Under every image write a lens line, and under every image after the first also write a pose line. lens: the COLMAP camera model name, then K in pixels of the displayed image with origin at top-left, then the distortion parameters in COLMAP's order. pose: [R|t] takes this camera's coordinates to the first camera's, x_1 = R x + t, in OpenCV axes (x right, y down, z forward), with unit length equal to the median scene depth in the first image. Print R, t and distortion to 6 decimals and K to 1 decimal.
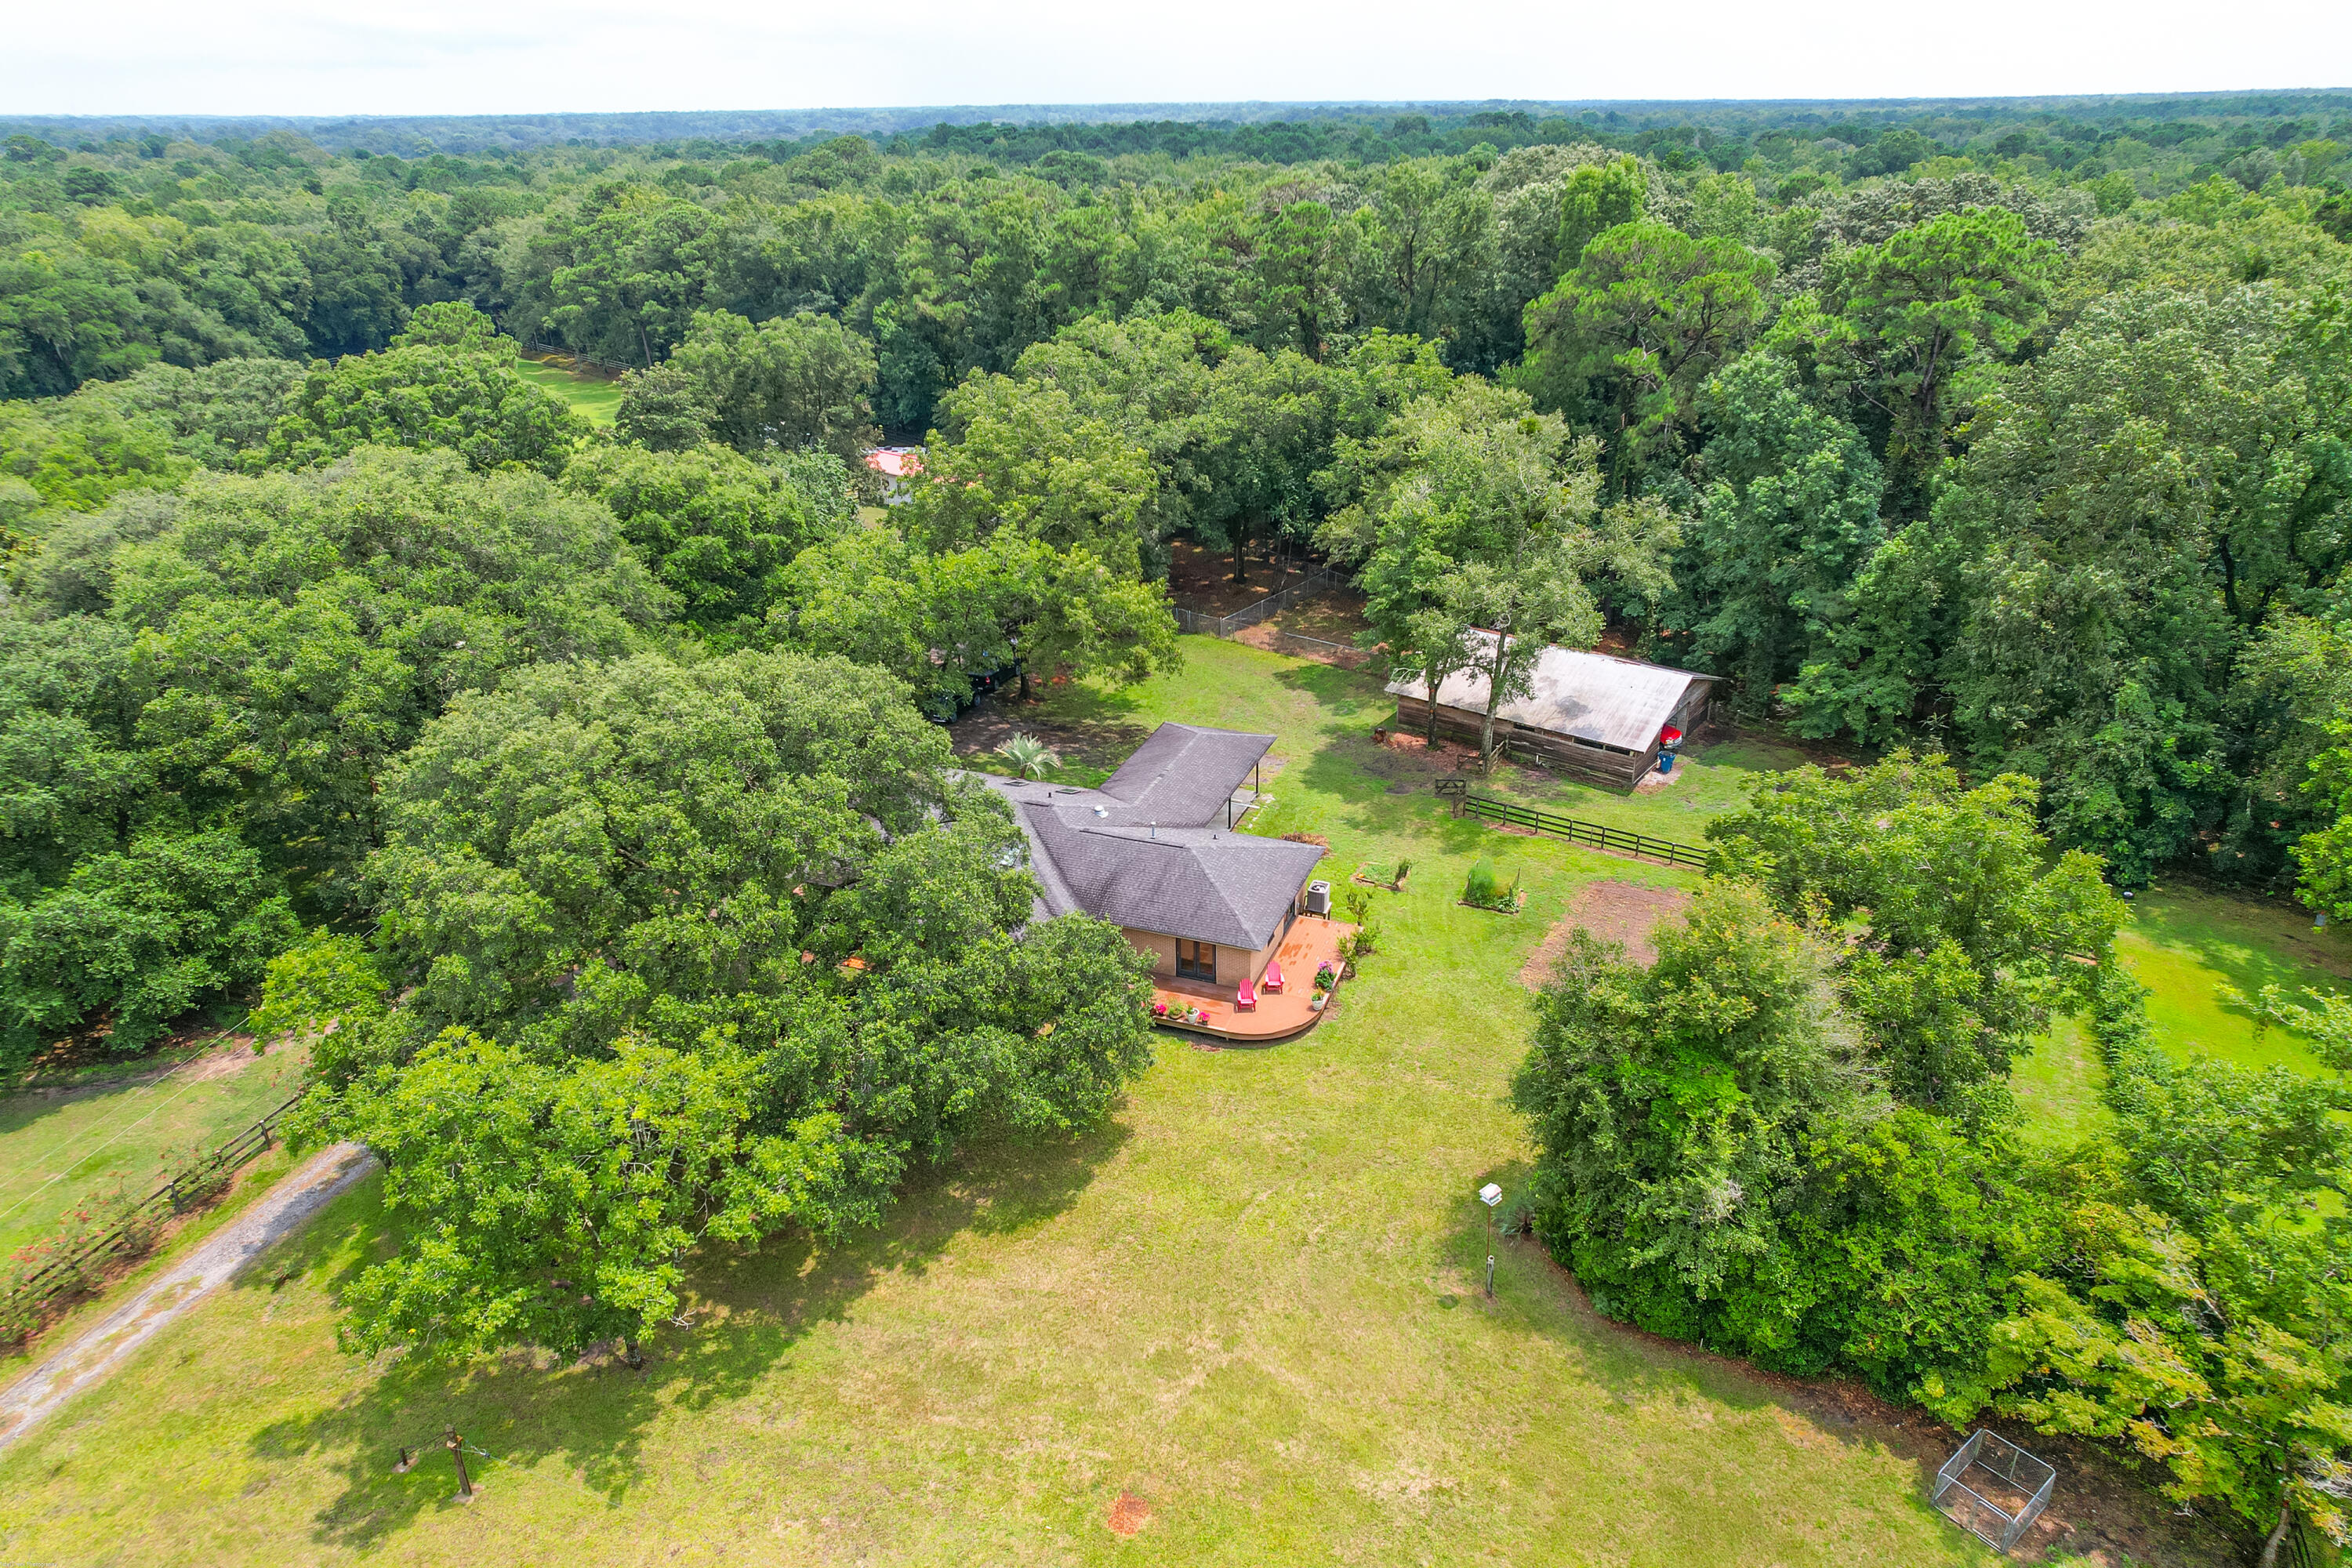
lens RADIAL K [[1501.5, 0, 1181.7], [0, 1501.5, 779.9], [0, 0, 1]] dist [-0.062932, 0.065801]
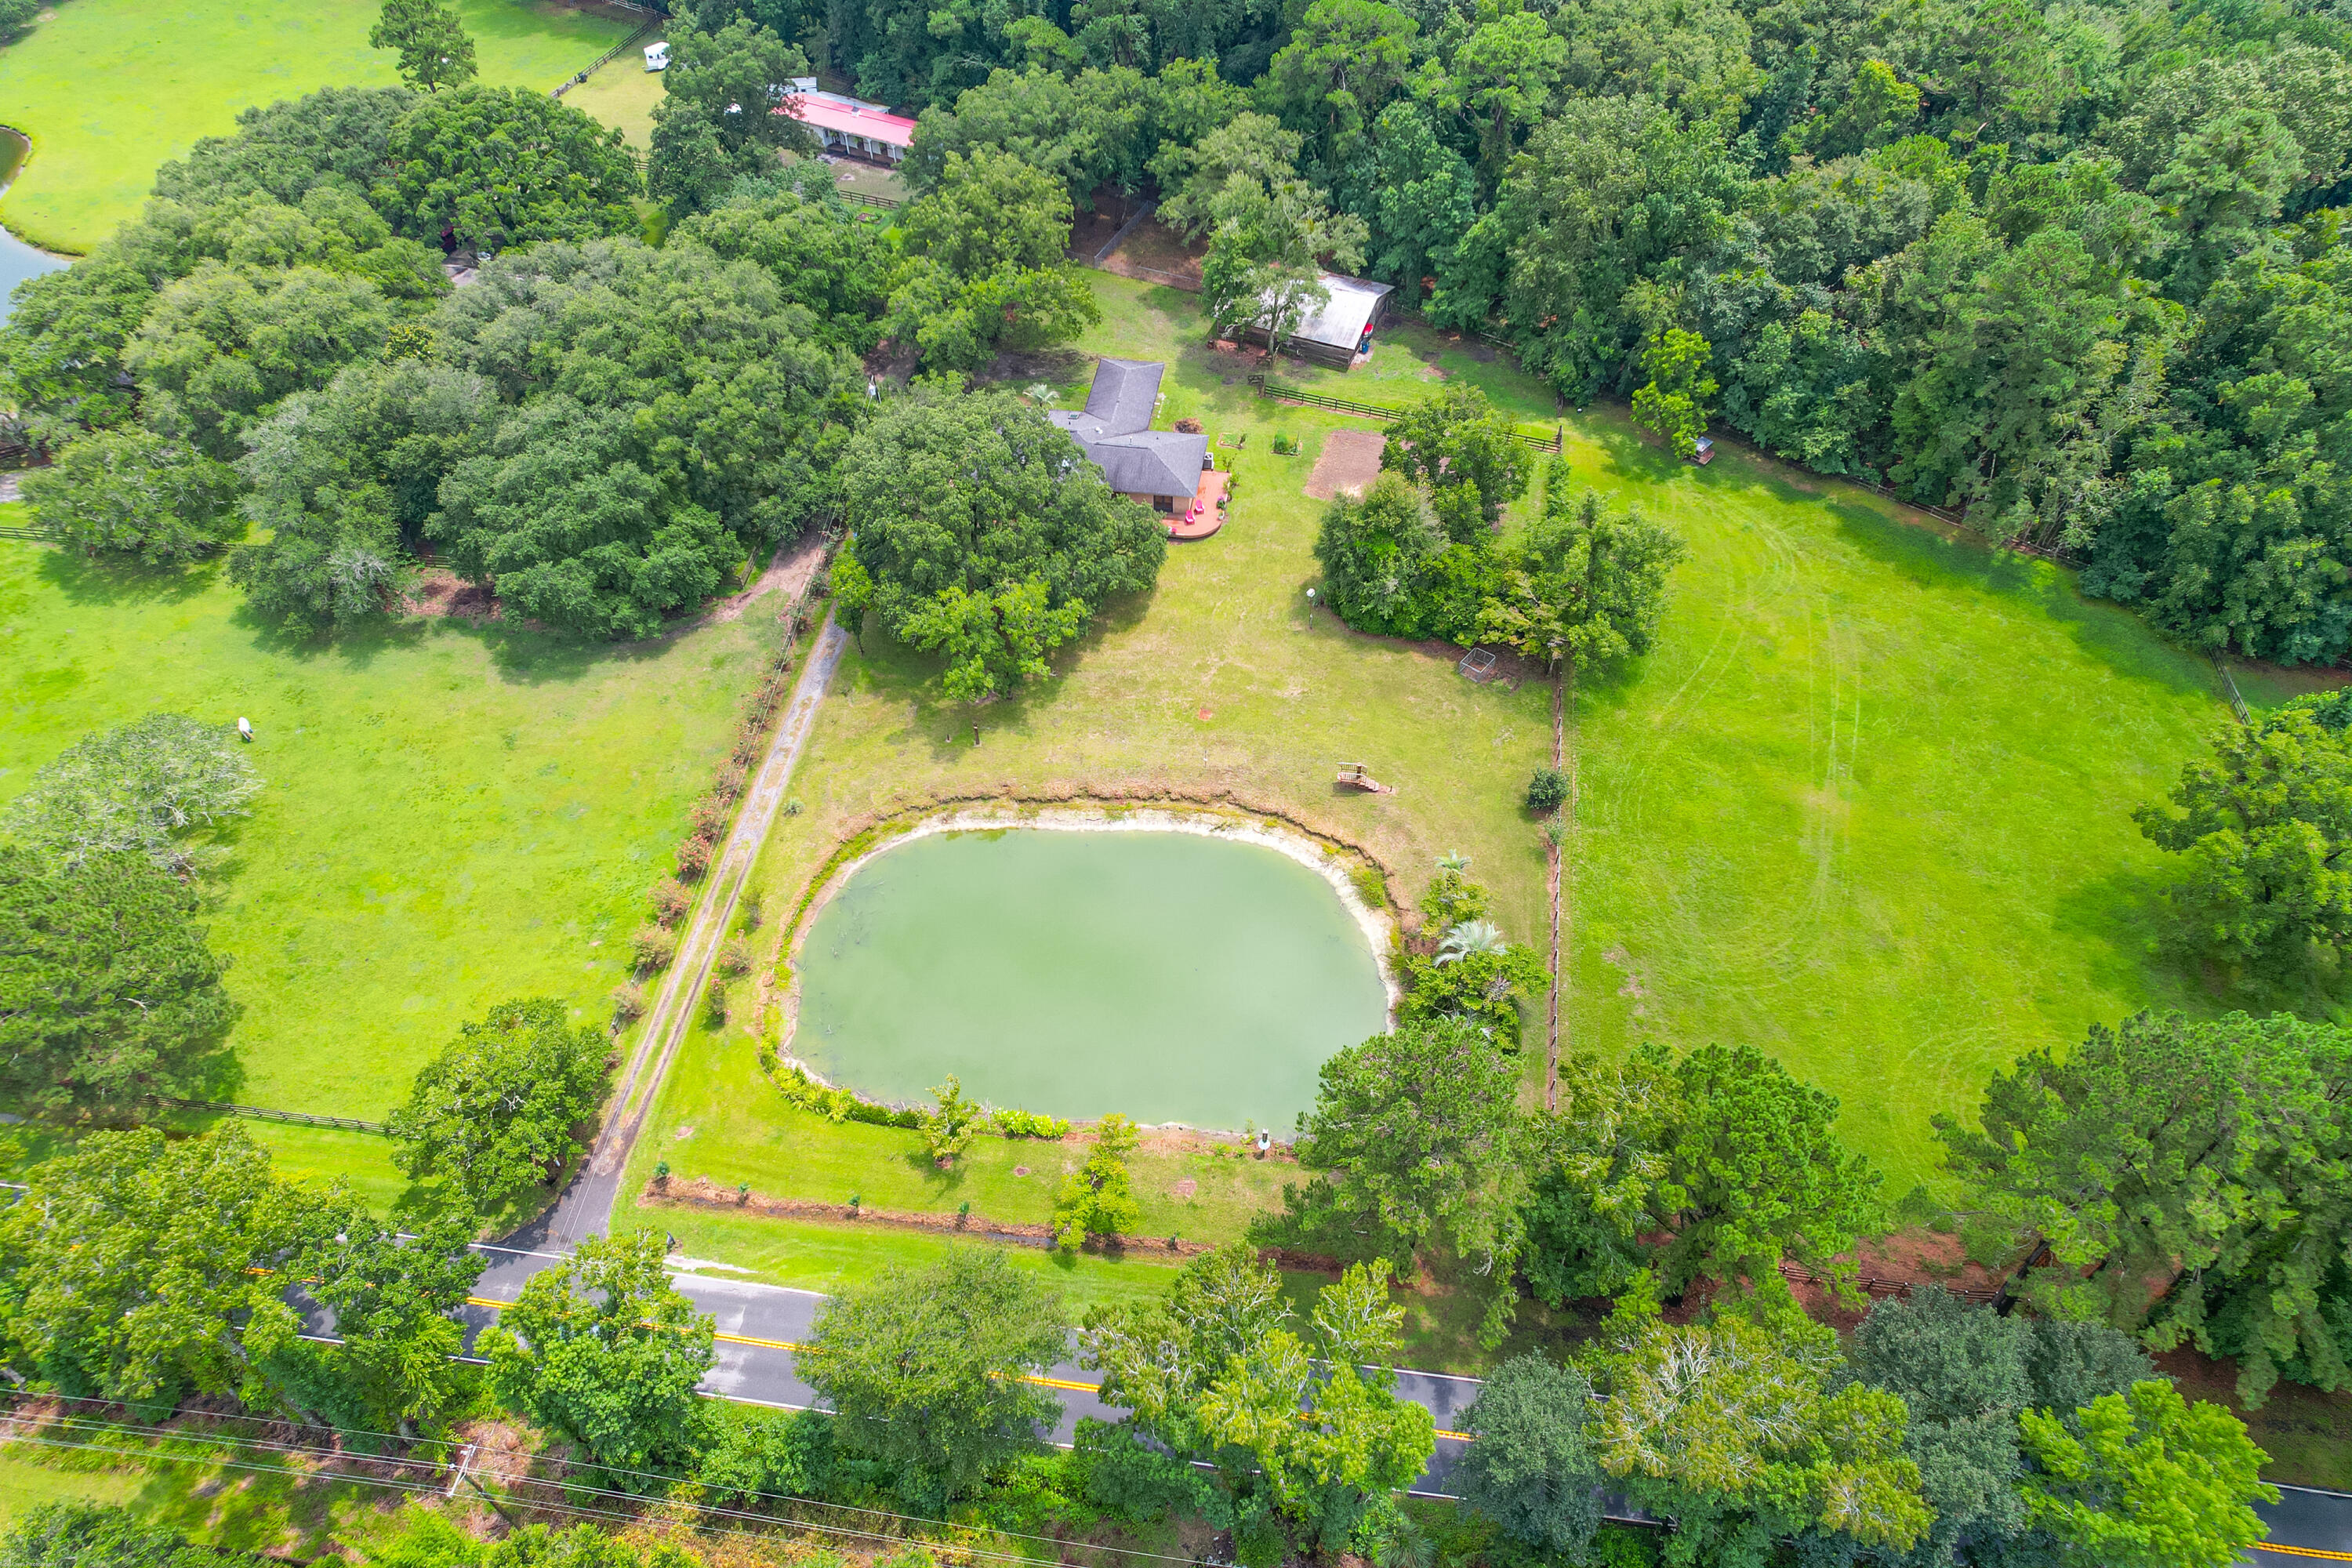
lens RADIAL K [[1501.5, 0, 1185.0], [0, 1501.5, 785.7], [0, 0, 1]] dist [-0.062932, 0.065801]
pose [[0.975480, -0.155613, 0.155641, -0.364640], [0.081401, 0.912114, 0.401775, -0.380100], [-0.204484, -0.379254, 0.902415, -1.140052]]
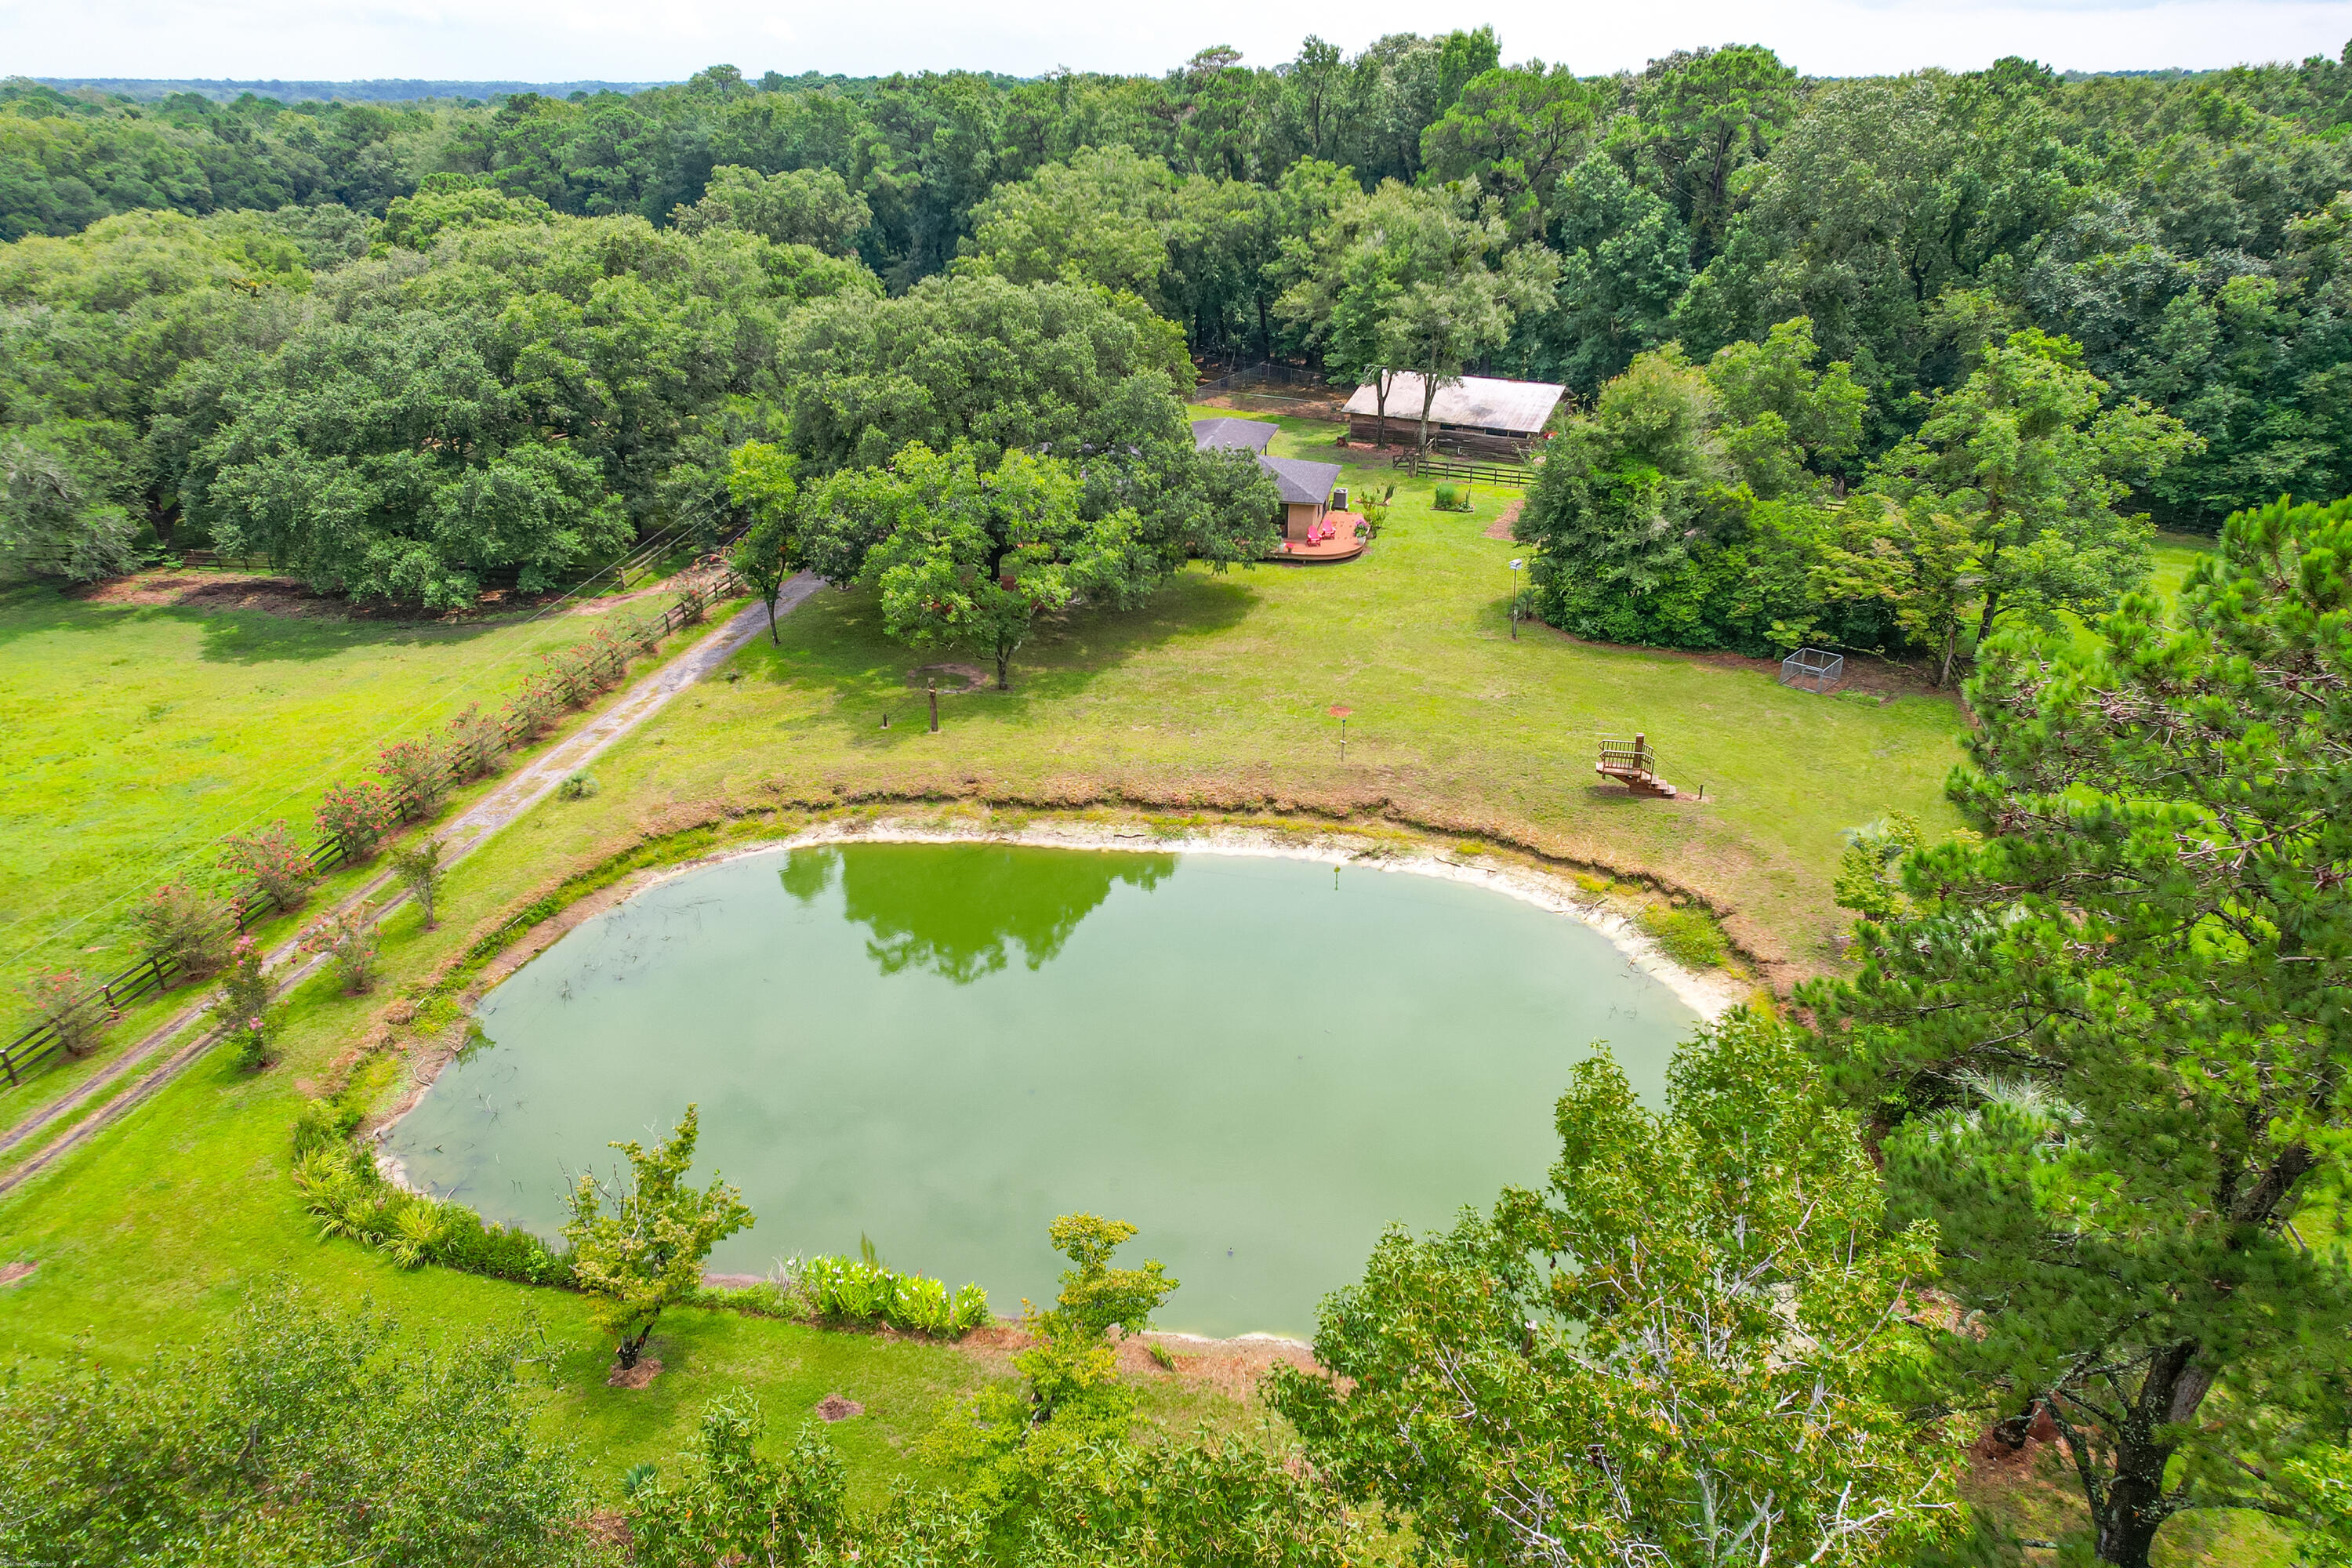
lens RADIAL K [[1501.5, 0, 1180.5], [0, 1501.5, 781.1], [0, 0, 1]] dist [-0.062932, 0.065801]
pose [[0.989504, -0.053619, 0.134188, -0.288530], [0.052082, 0.998531, 0.014941, 0.345899], [-0.134792, -0.007796, 0.990843, -0.430987]]
